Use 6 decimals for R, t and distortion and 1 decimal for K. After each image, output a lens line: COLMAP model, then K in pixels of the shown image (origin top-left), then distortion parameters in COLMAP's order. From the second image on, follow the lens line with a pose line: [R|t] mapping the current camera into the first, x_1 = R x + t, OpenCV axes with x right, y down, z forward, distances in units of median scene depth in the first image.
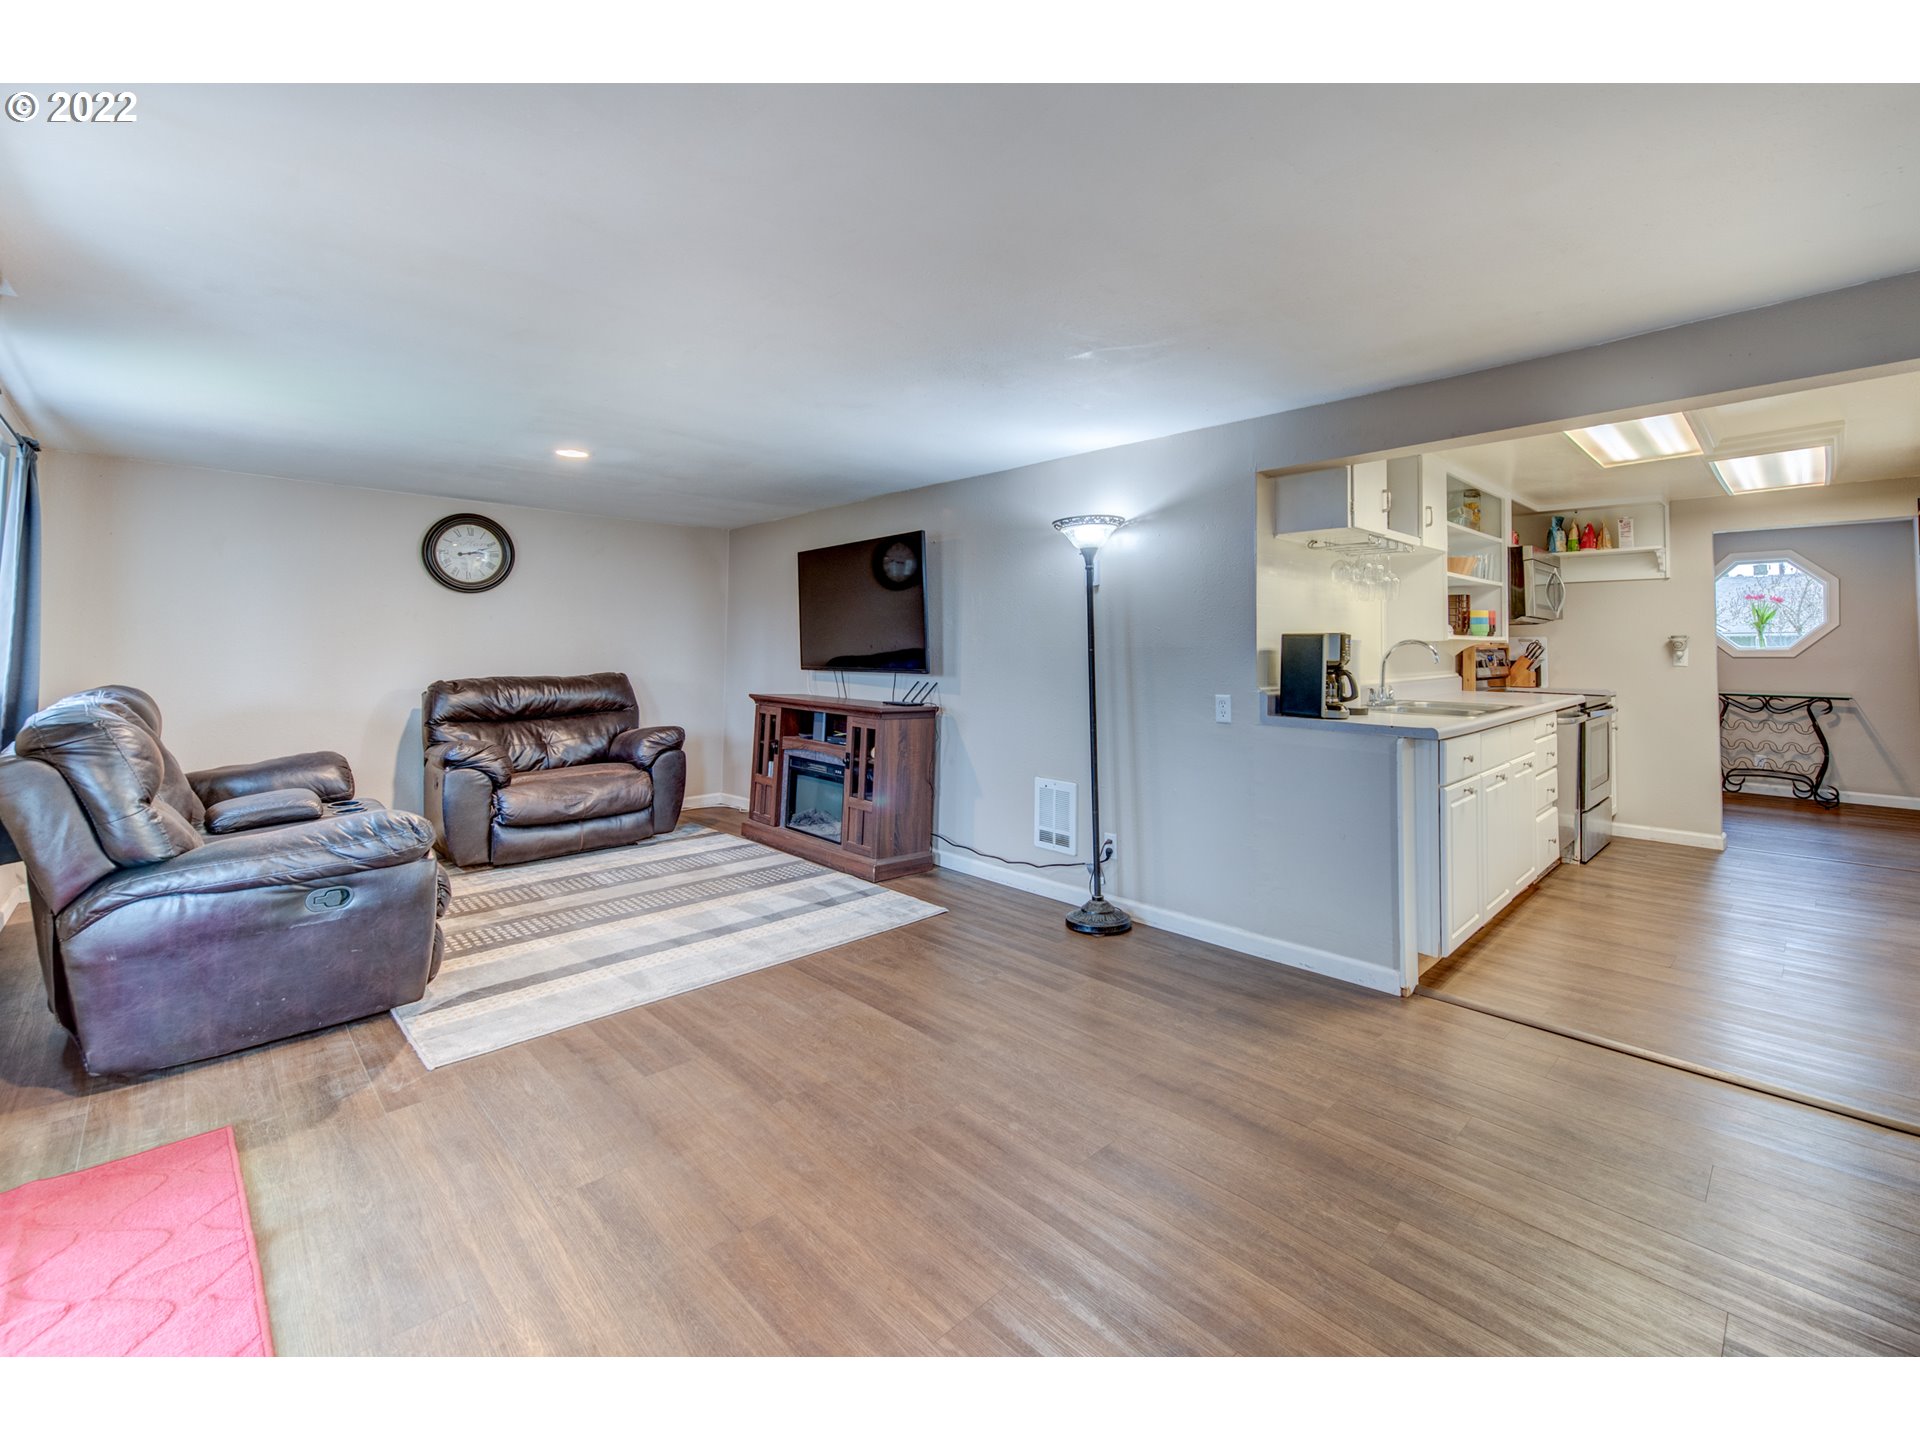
lens RADIAL K [[815.1, 0, 983.3], [0, 815.1, 625.9], [0, 0, 1]] dist [0.004316, -0.000140]
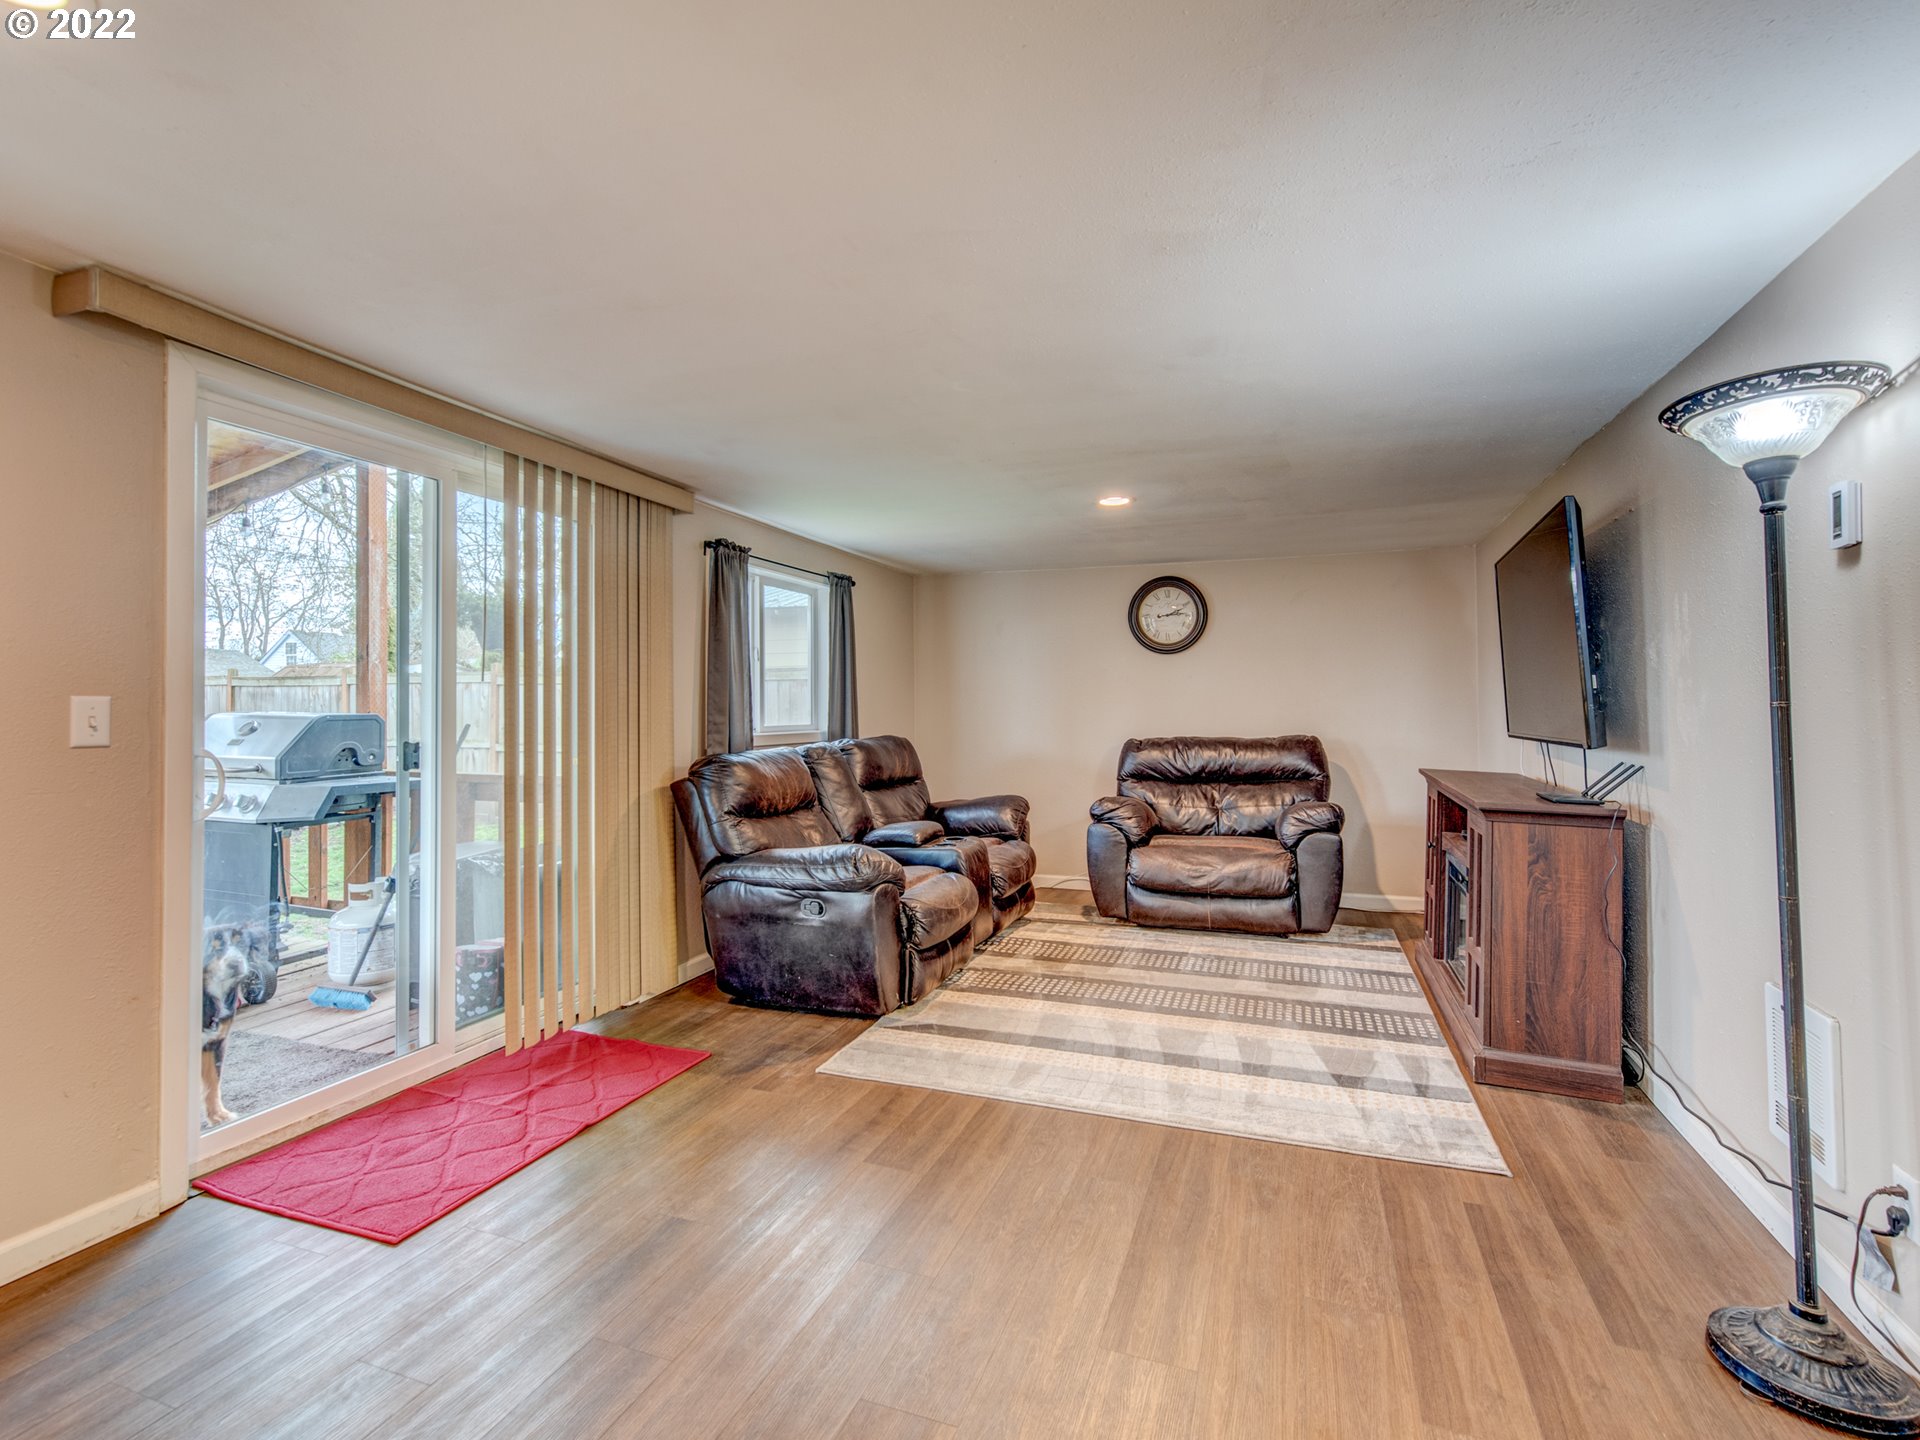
lens RADIAL K [[873.8, 0, 981.8], [0, 873.8, 705.6], [0, 0, 1]] dist [0.003792, -0.000212]
pose [[0.441606, -0.008323, -0.897171, 0.261091], [0.031416, 0.999487, 0.006191, 0.010739], [0.896659, -0.030919, 0.441641, 0.324245]]
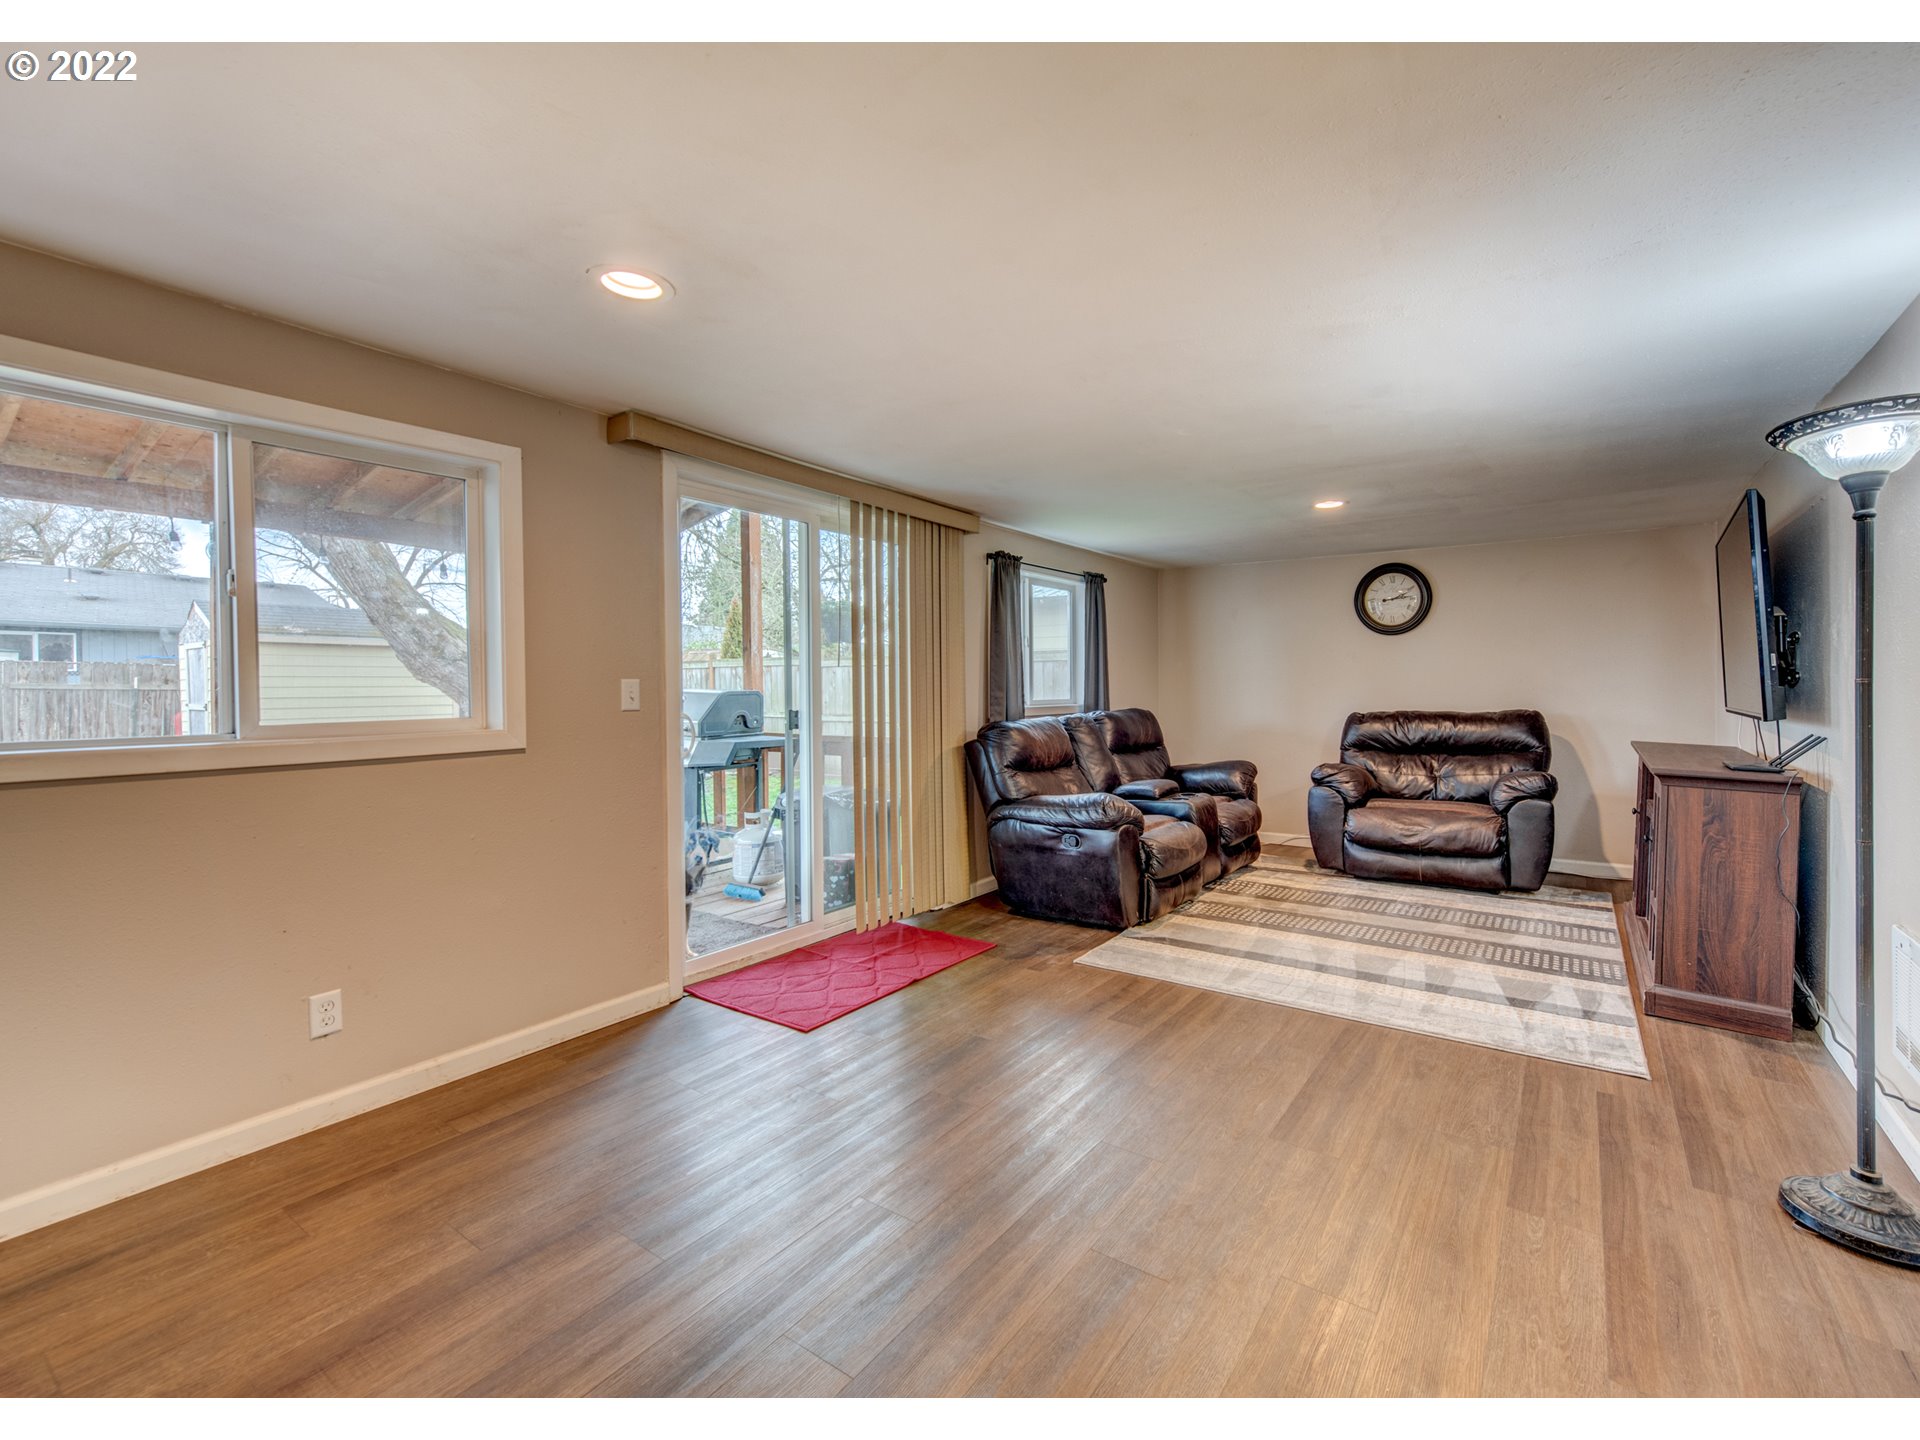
lens RADIAL K [[821.6, 0, 1036.2], [0, 821.6, 711.9], [0, 0, 1]] dist [0.003729, 0.000079]
pose [[0.219184, 0.025300, -0.975355, 0.379343], [0.035290, 0.998804, 0.033839, 0.010070], [0.975045, -0.041837, 0.218029, 0.294621]]
